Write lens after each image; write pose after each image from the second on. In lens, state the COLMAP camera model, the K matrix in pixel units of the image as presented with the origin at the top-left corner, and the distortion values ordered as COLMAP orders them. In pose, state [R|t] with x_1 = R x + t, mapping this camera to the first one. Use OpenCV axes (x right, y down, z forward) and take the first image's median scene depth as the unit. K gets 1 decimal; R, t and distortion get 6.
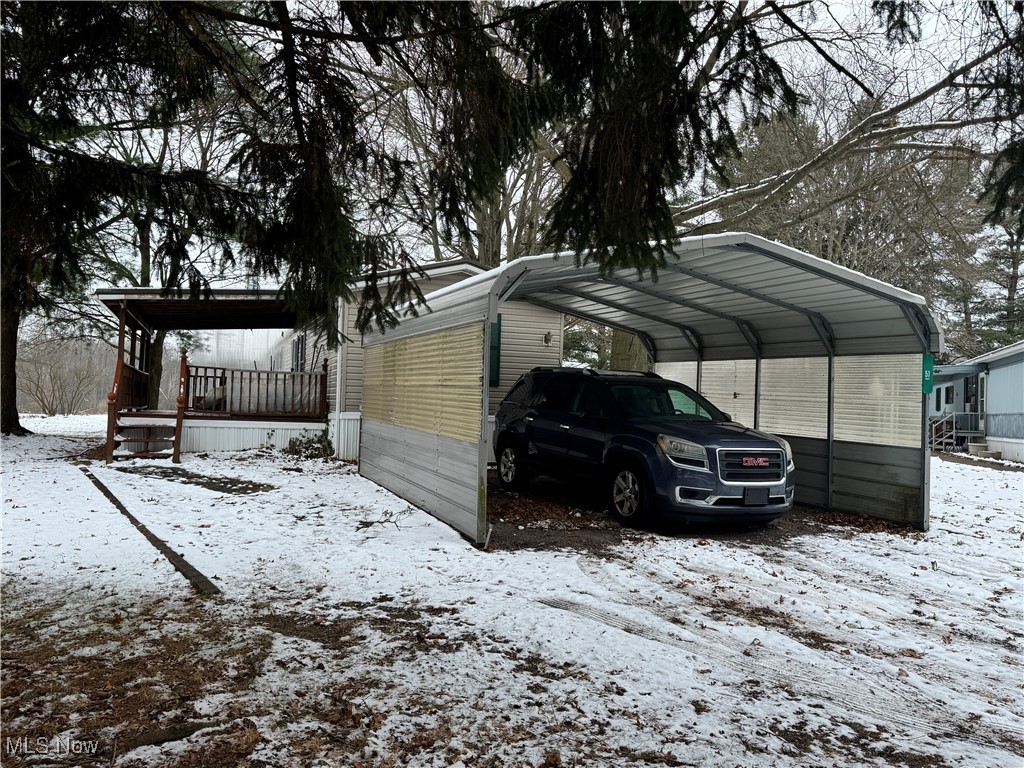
lens RADIAL K [[777.7, 0, 513.3], [0, 777.7, 391.2], [0, 0, 1]] dist [0.008236, -0.004753]
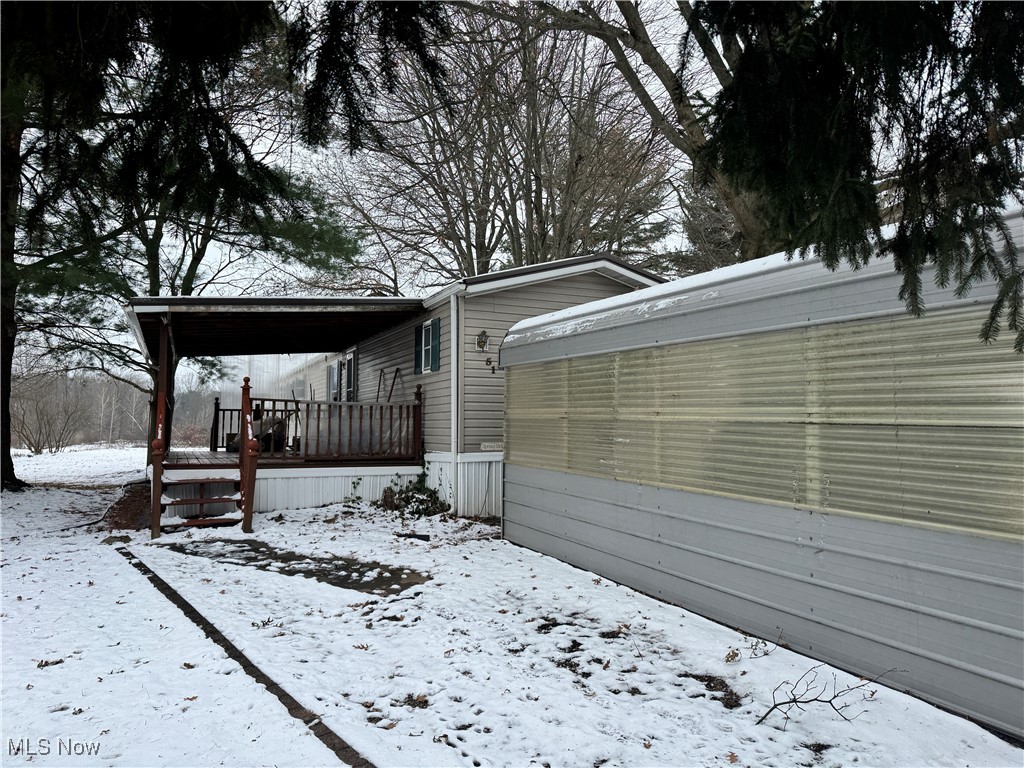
lens RADIAL K [[713.3, 0, 512.0], [0, 713.3, 384.0], [0, 0, 1]] dist [0.066443, -0.083115]
pose [[0.998163, -0.024632, 0.055353, -0.208676], [0.026780, 0.998904, -0.038401, -0.013425], [-0.054346, 0.039813, 0.997728, 0.292471]]
